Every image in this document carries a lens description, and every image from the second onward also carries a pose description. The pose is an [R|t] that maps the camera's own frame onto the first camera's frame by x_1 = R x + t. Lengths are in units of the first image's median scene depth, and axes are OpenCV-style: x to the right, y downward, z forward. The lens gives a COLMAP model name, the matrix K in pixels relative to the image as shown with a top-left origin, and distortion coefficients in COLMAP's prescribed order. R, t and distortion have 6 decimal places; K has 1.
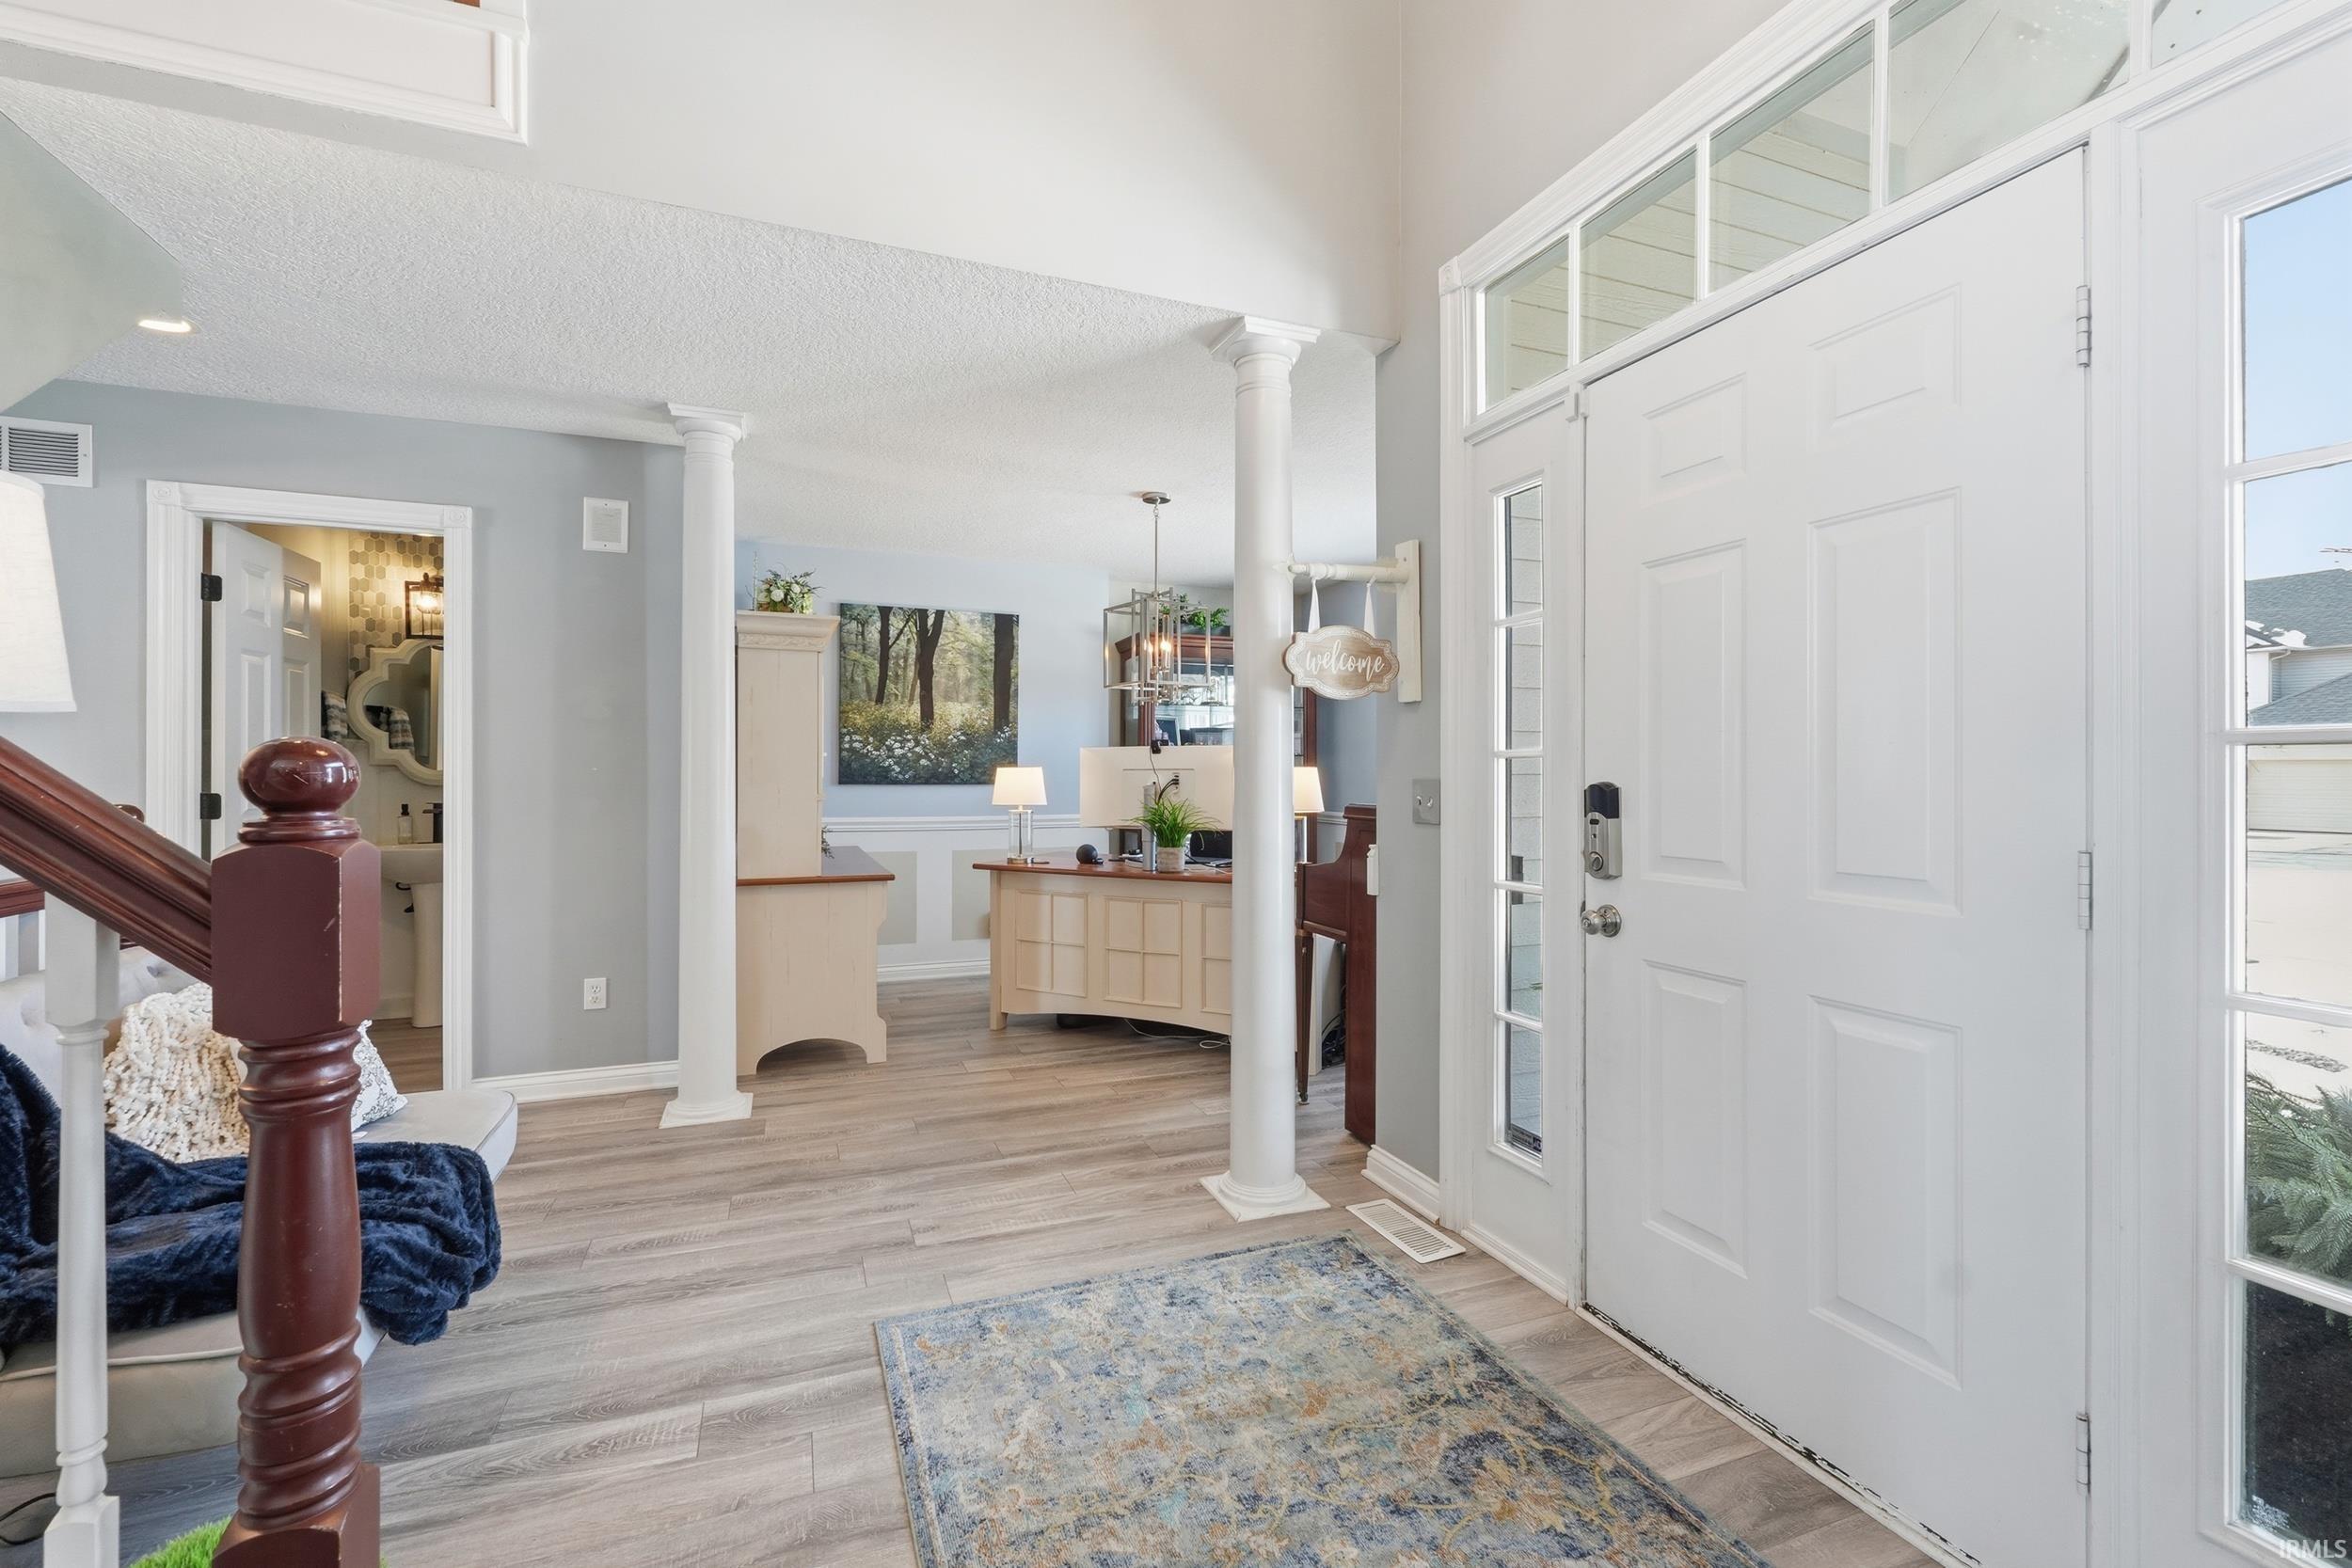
lens RADIAL K [[995.3, 0, 1177.5], [0, 995.3, 780.4], [0, 0, 1]] dist [0.001363, -0.000472]
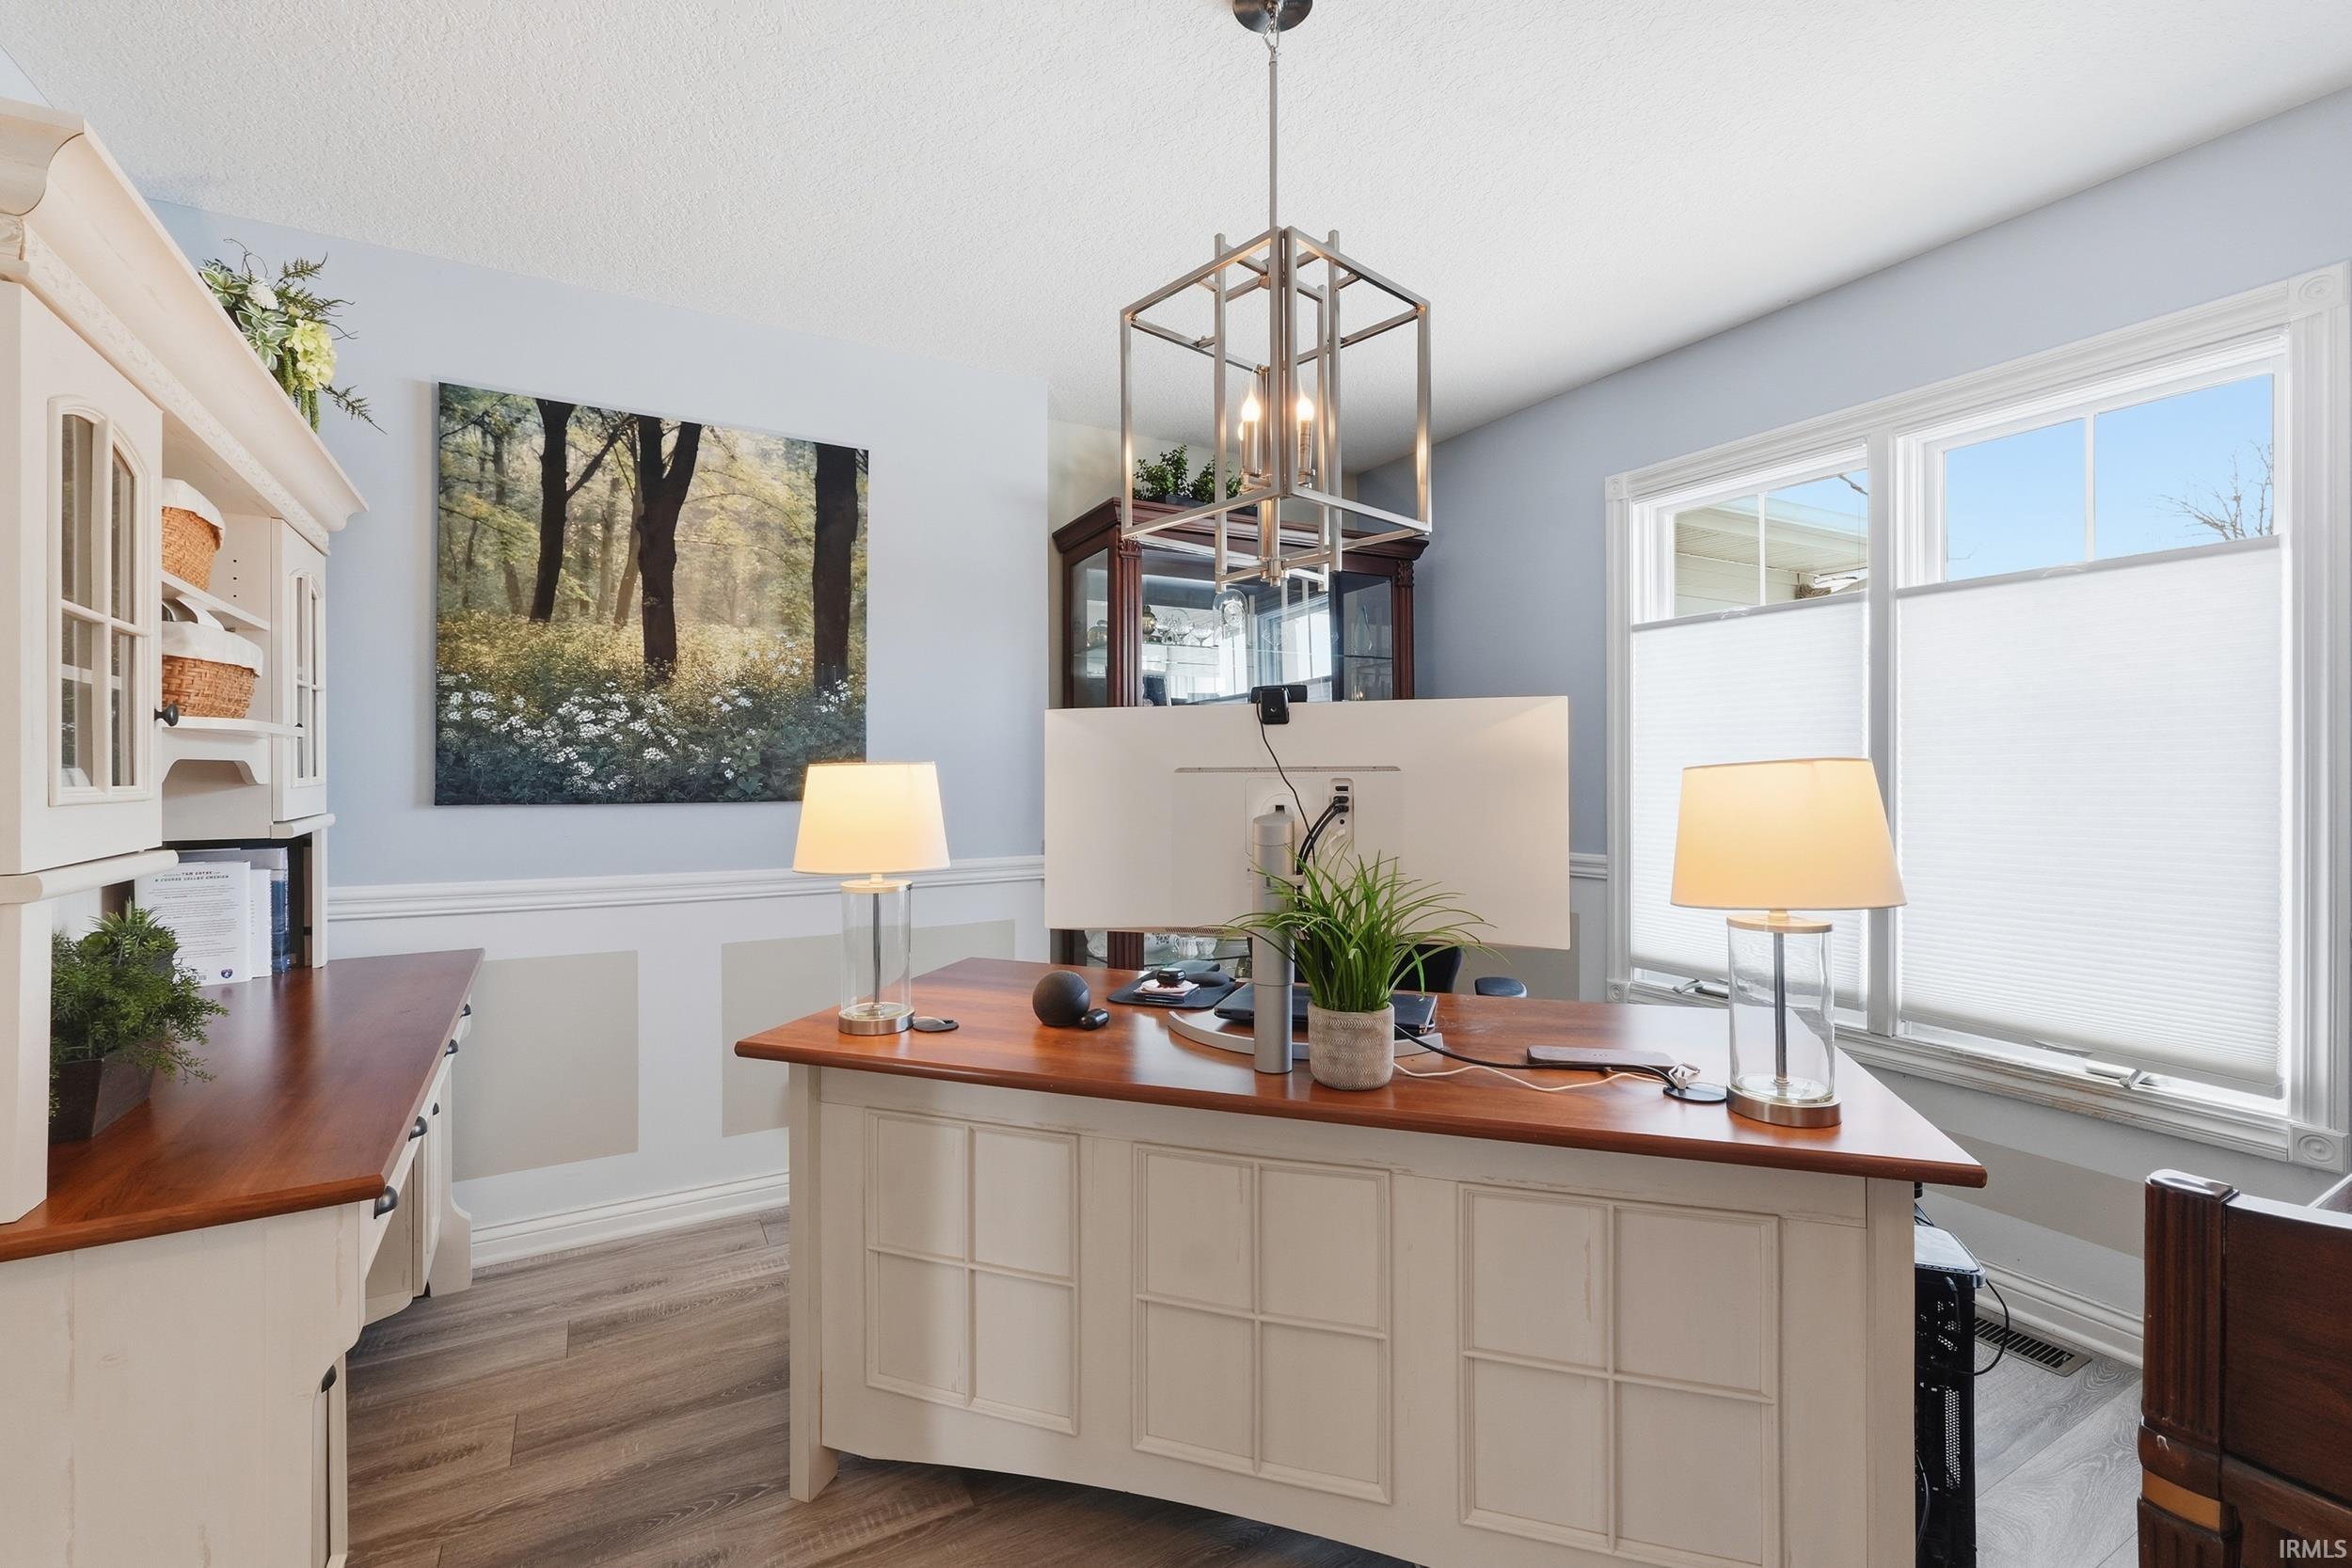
lens RADIAL K [[995.3, 0, 1173.5], [0, 995.3, 783.6], [0, 0, 1]] dist [0.001363, -0.000472]
pose [[0.990104, -0.002990, 0.140304, -0.084641], [0.002282, 0.999984, 0.005206, -0.006788], [-0.140317, -0.004835, 0.990095, 0.523505]]
